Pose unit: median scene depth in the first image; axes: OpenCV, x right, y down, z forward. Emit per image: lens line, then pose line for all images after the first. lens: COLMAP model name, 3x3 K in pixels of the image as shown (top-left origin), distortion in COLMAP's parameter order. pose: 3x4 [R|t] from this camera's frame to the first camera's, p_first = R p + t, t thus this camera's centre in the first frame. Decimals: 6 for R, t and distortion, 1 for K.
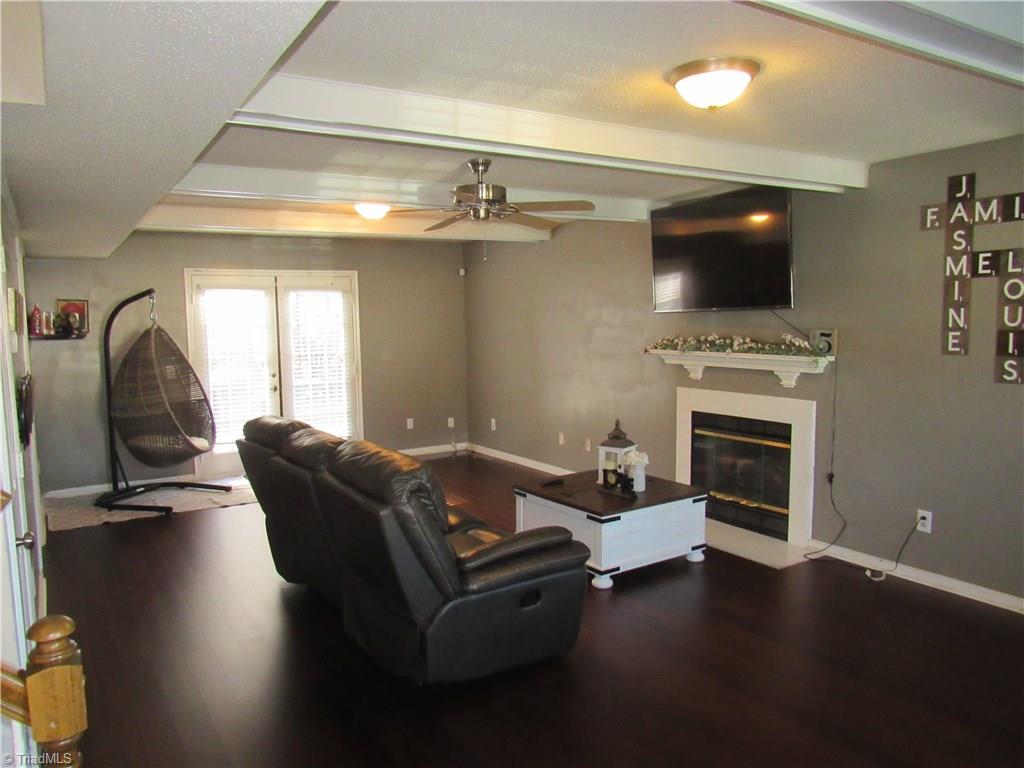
lens RADIAL K [[751.4, 0, 504.5], [0, 751.4, 388.3], [0, 0, 1]] dist [-0.008769, 0.007459]
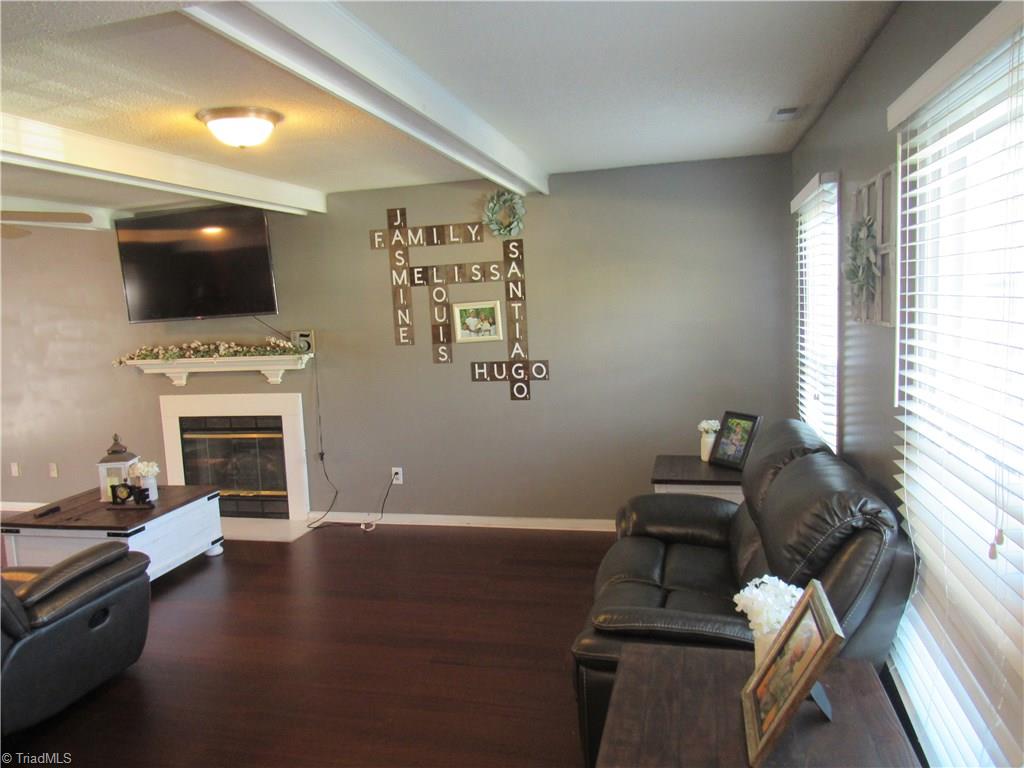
lens RADIAL K [[751.4, 0, 504.5], [0, 751.4, 388.3], [0, 0, 1]] dist [-0.008769, 0.007459]
pose [[0.728382, -0.102482, 0.677464, -0.145101], [0.105350, 0.993744, 0.037058, -0.000061], [-0.677024, 0.044378, 0.734622, -0.067968]]
